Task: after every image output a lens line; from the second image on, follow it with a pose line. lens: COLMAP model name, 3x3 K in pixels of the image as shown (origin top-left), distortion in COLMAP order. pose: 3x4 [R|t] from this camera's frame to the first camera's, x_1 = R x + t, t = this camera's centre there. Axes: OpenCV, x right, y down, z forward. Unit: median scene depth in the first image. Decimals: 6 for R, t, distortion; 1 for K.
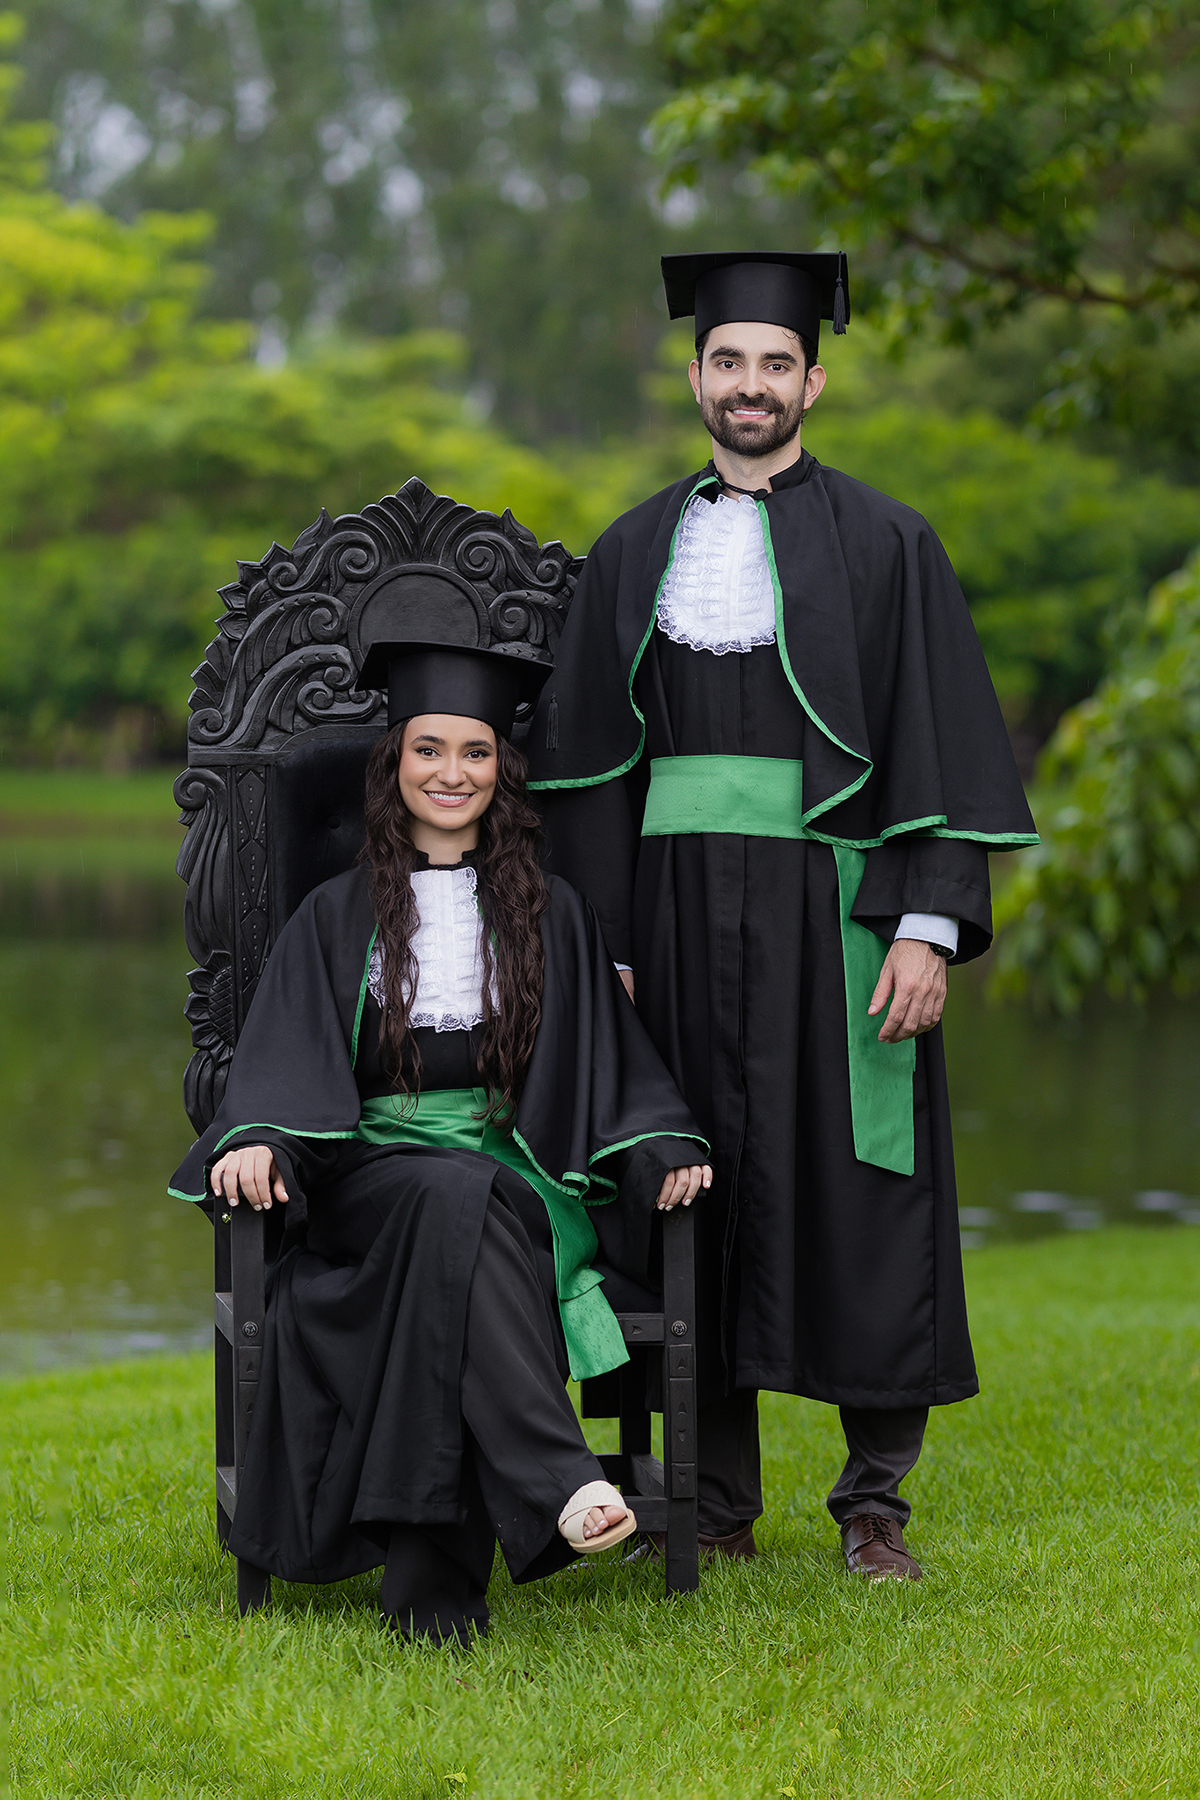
lens RADIAL K [[6688.9, 0, 598.9], [0, 6688.9, 774.4], [0, 0, 1]] dist [-0.053203, -30.698457]
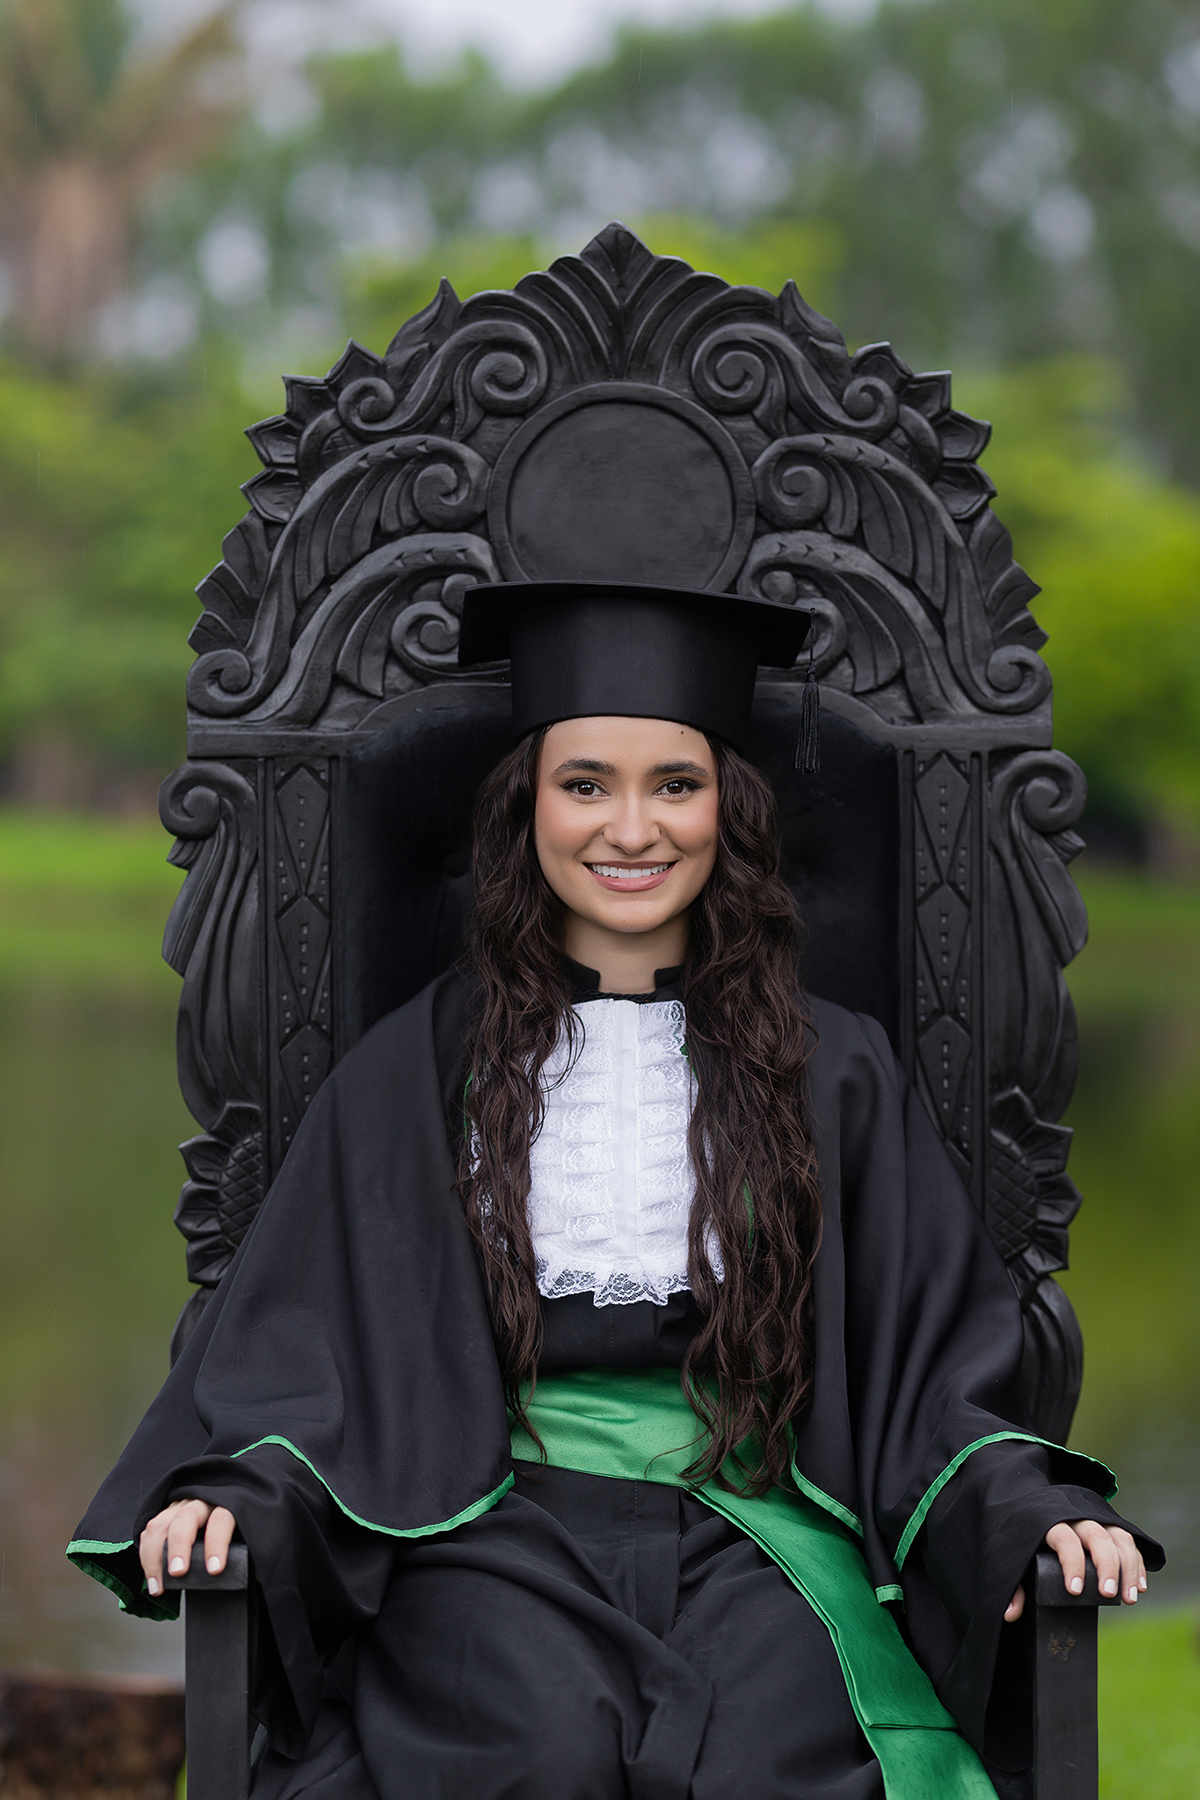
lens RADIAL K [[6914.4, 0, 600.0], [0, 6914.4, 900.0], [0, 0, 1]] dist [-0.139927, 3.676049]
pose [[0.994615, 0.012007, -0.102937, 0.028585], [-0.011883, 0.999928, 0.001819, 0.008762], [0.102952, -0.000586, 0.994686, 0.452216]]
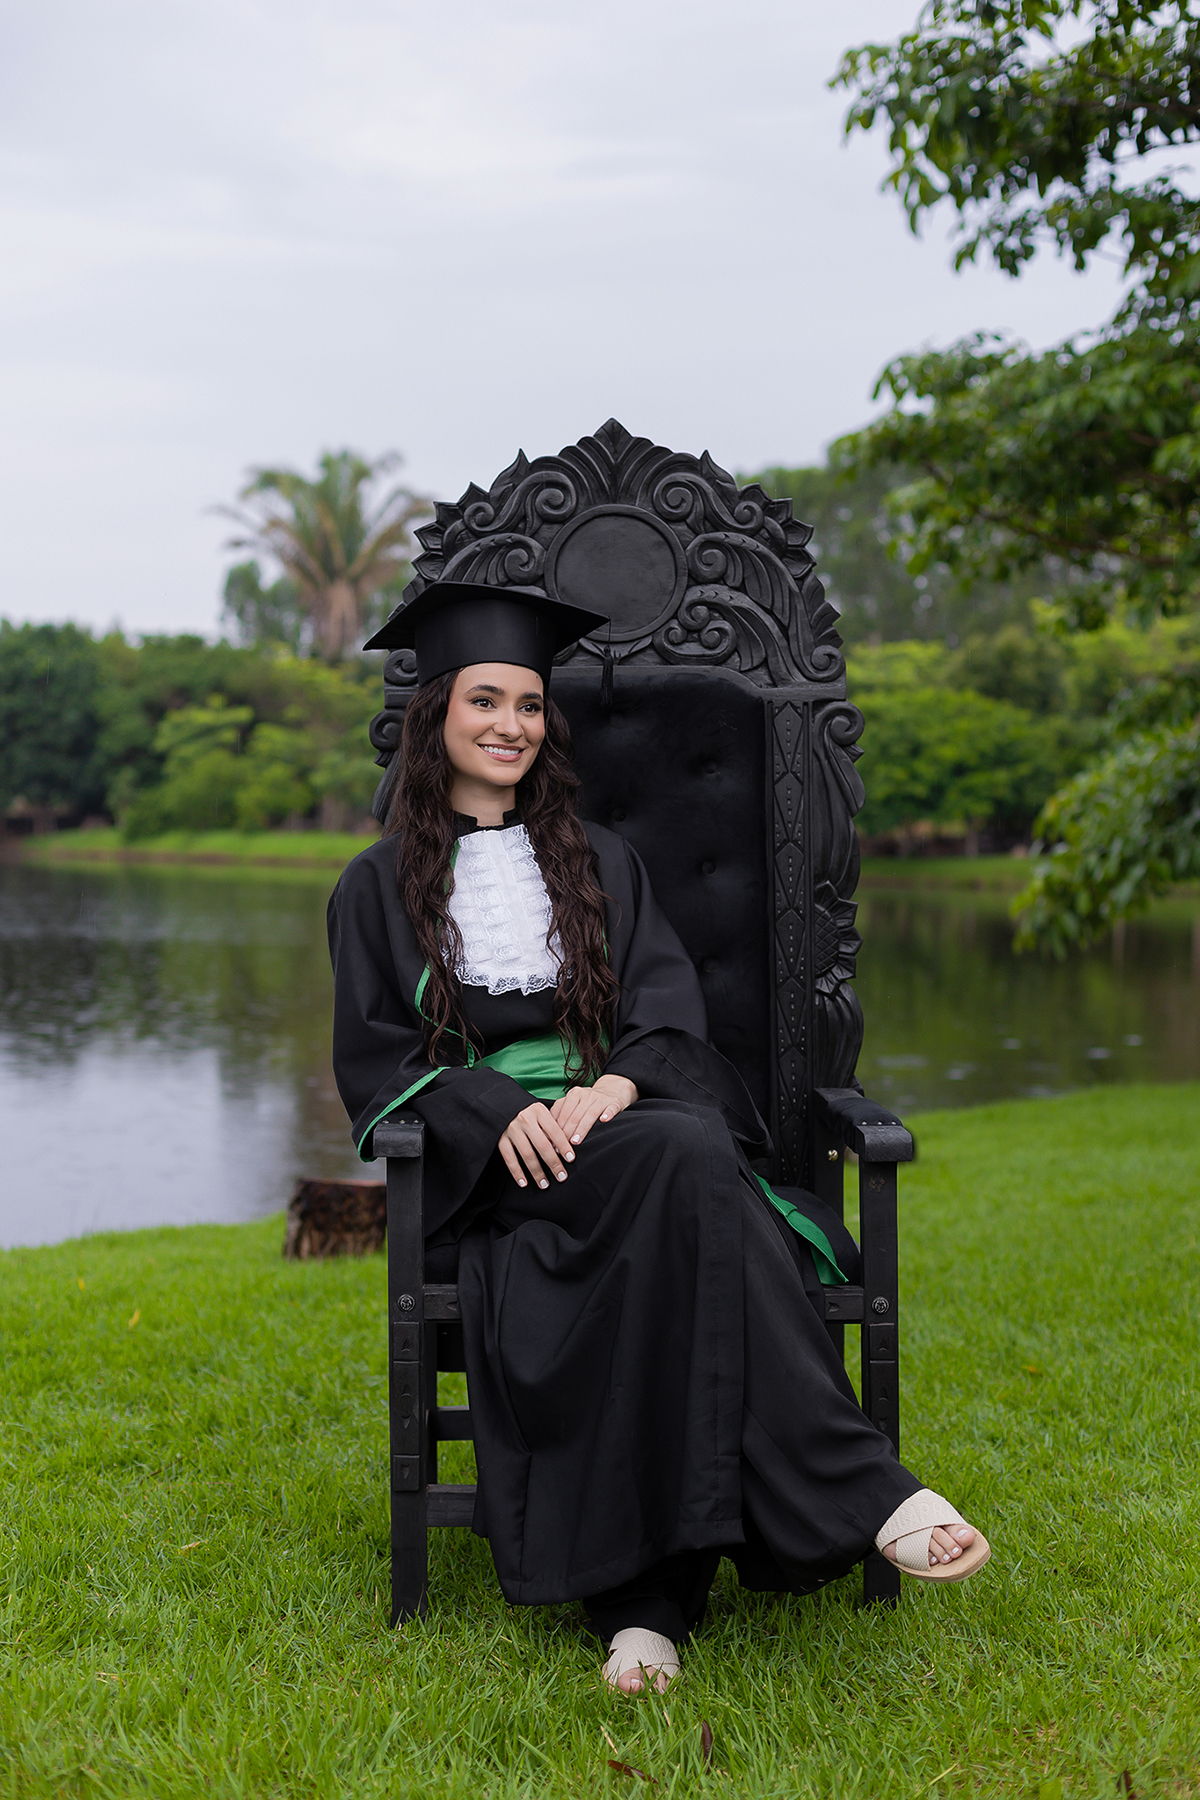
lens RADIAL K [[2515.5, 0, 600.0], [0, 2515.5, 900.0], [0, 0, 1]] dist [0.004764, -0.012320]
pose [[0.996927, 0.006662, -0.078049, 0.000332], [-0.005577, 0.999885, 0.014108, 0.022104], [0.078134, -0.013630, 0.996850, 0.626081]]
